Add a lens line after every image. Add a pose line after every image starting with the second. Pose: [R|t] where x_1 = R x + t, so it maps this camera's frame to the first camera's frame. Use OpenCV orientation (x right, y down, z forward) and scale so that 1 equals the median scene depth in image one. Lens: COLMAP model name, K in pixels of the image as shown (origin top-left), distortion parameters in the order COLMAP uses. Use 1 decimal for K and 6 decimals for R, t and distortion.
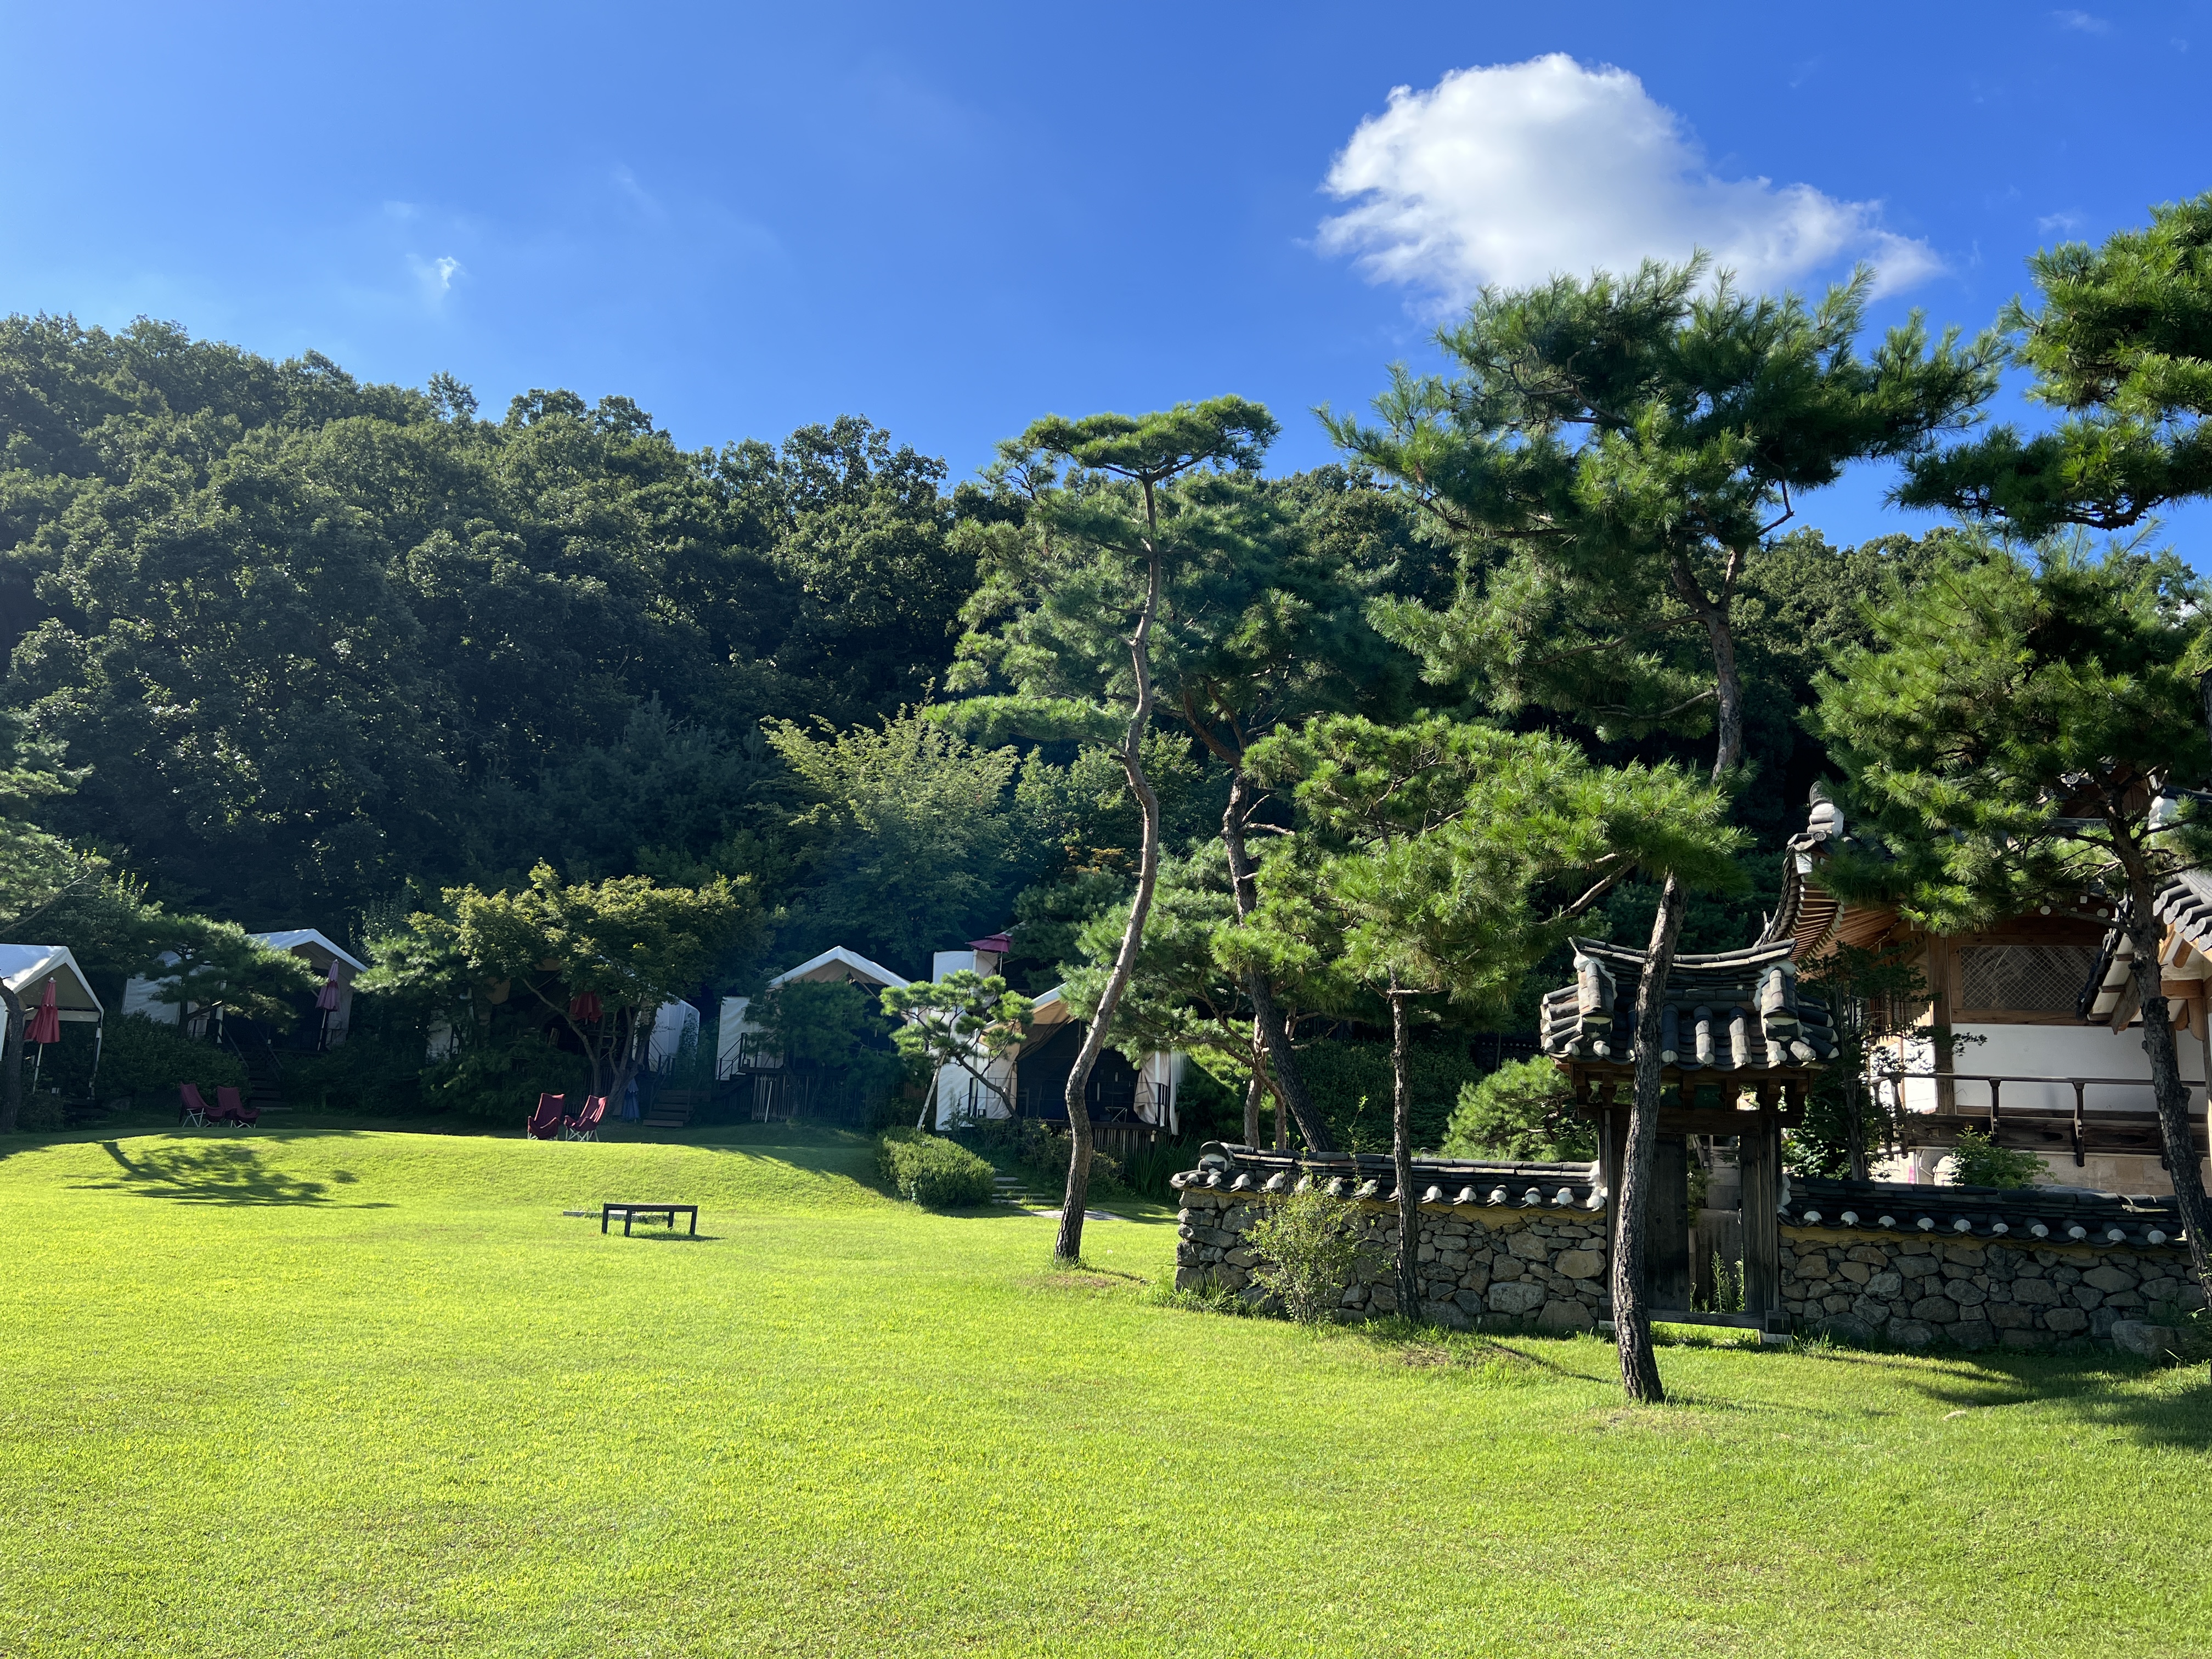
lens RADIAL K [[1639.4, 0, 1110.9], [0, 1639.4, 822.2], [0, 0, 1]] dist [0.002810, -0.007345]
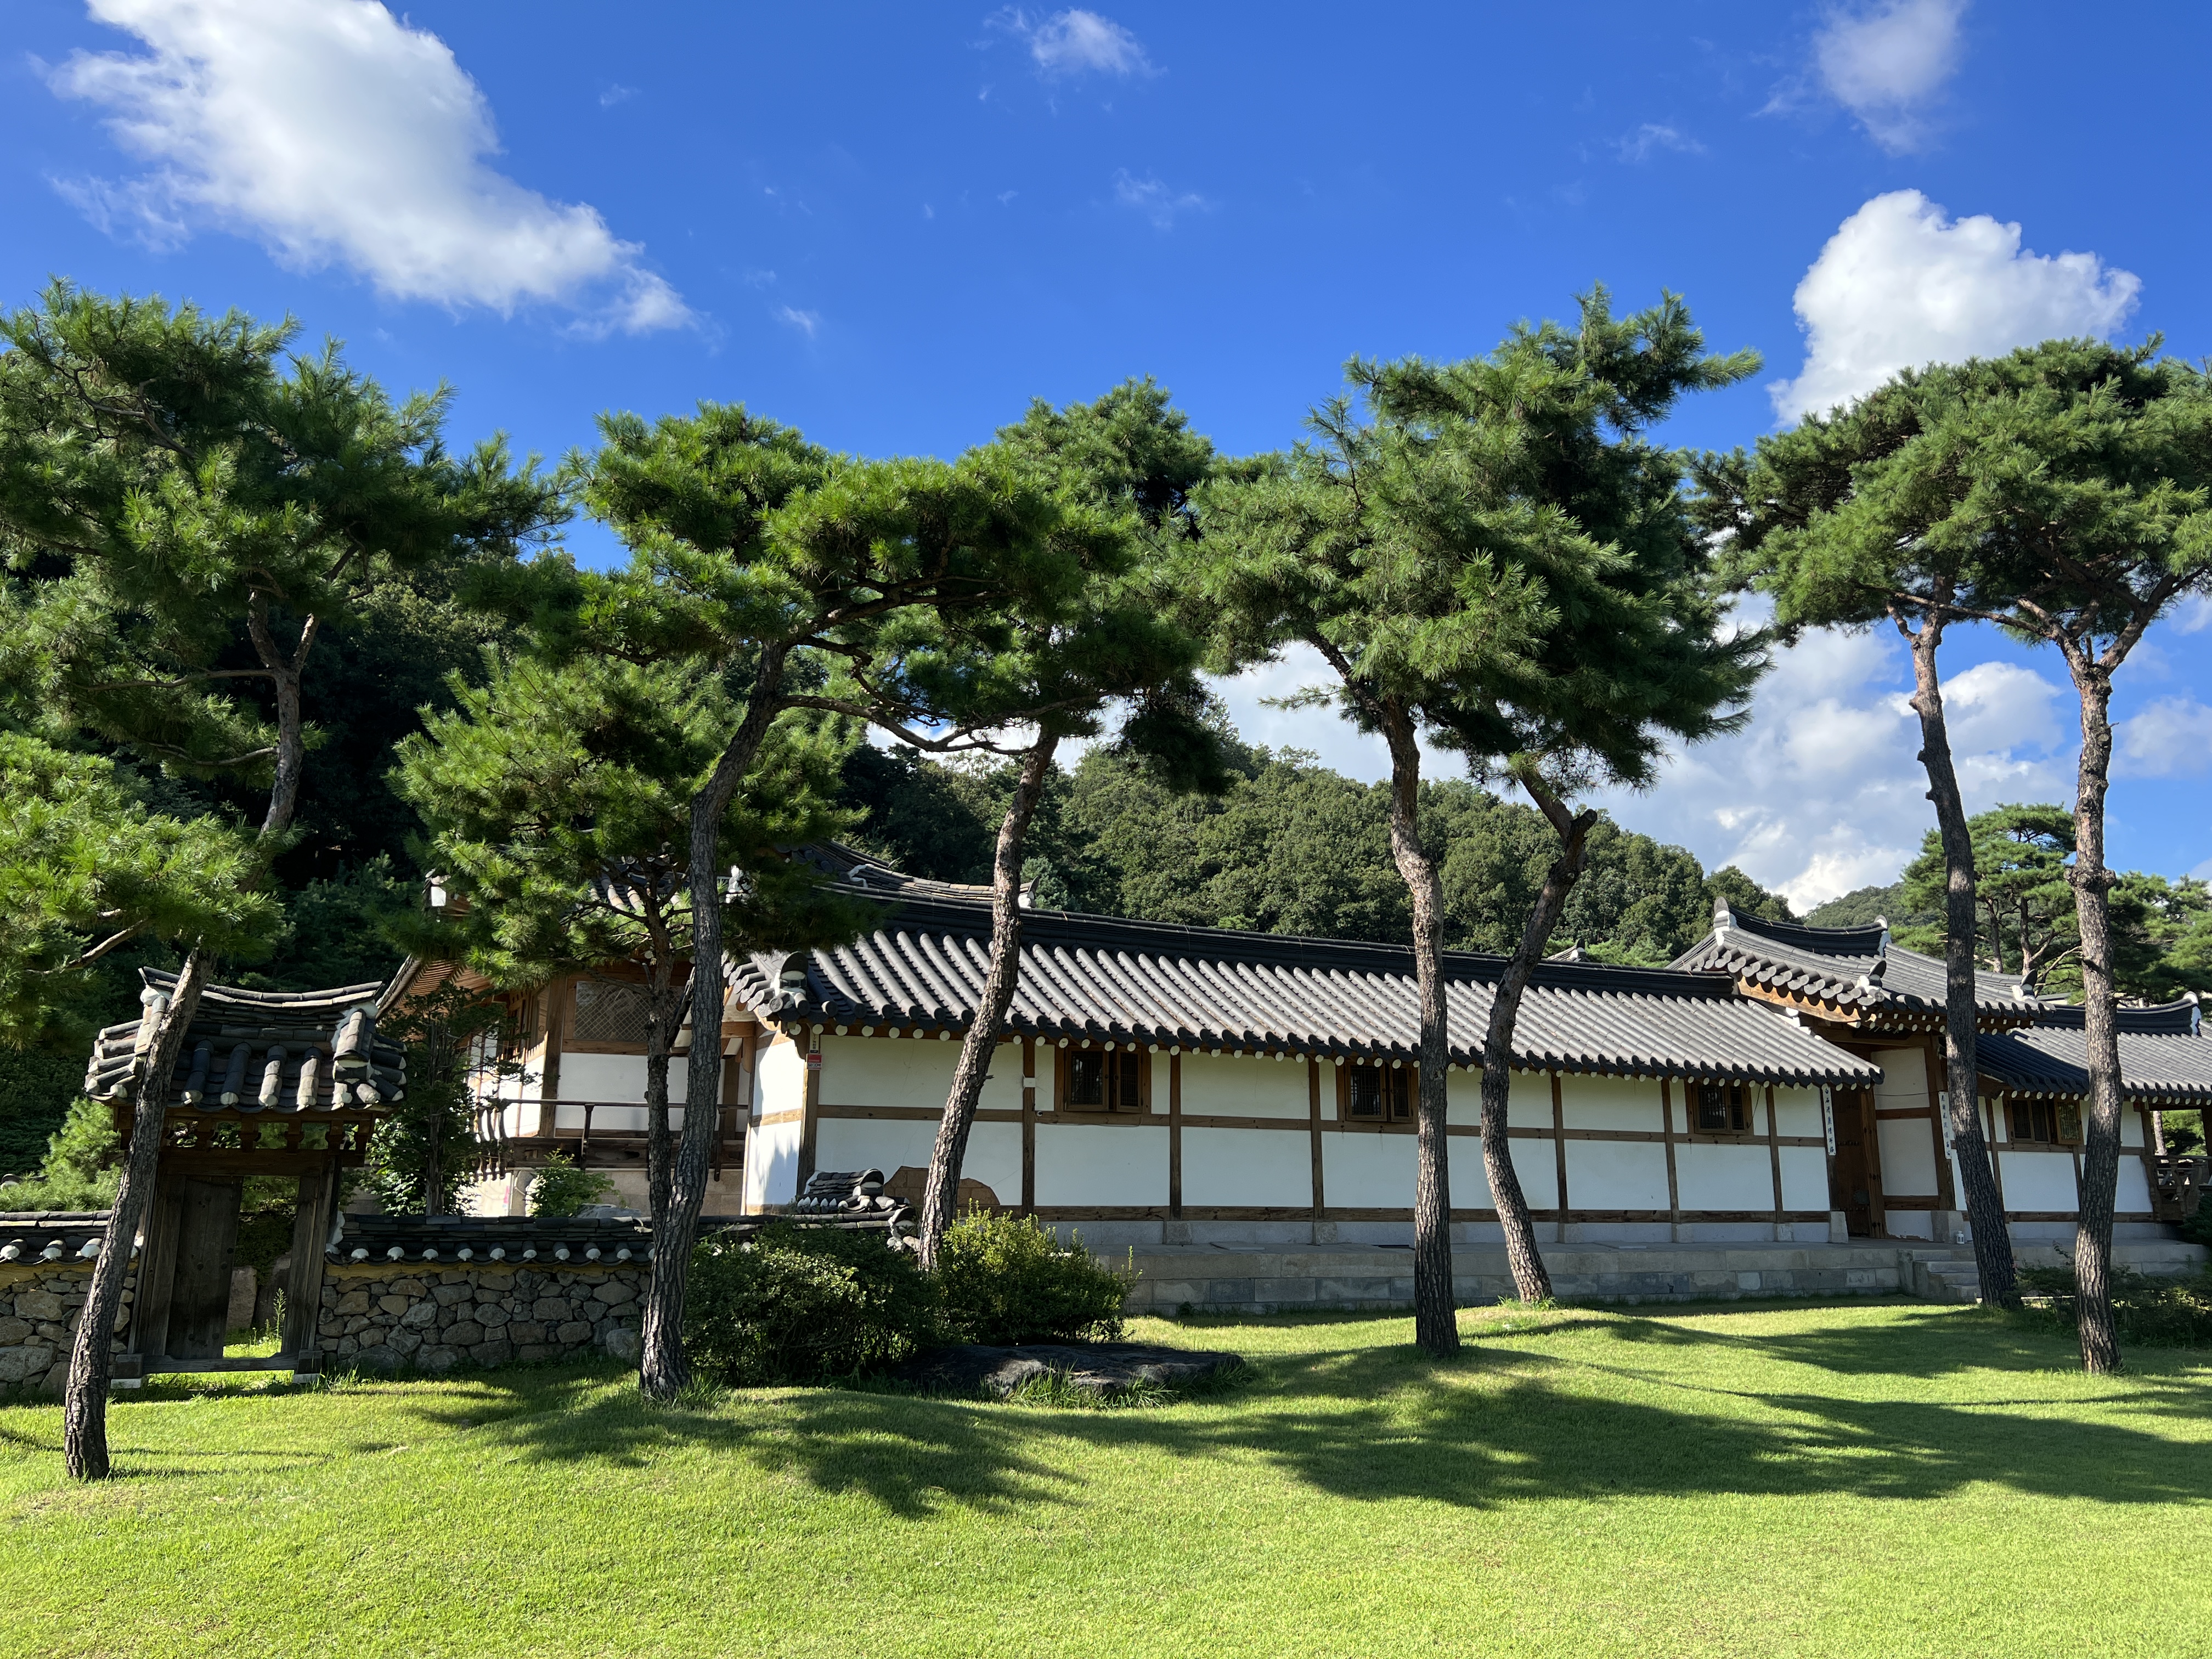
lens RADIAL K [[1639.4, 0, 1104.6], [0, 1639.4, 838.4], [0, 0, 1]] dist [0.002810, -0.007345]
pose [[0.738040, 0.098368, 0.667548, 0.063577], [-0.105711, 0.993956, -0.029593, -0.039604], [-0.666425, -0.048727, 0.743978, -0.067705]]
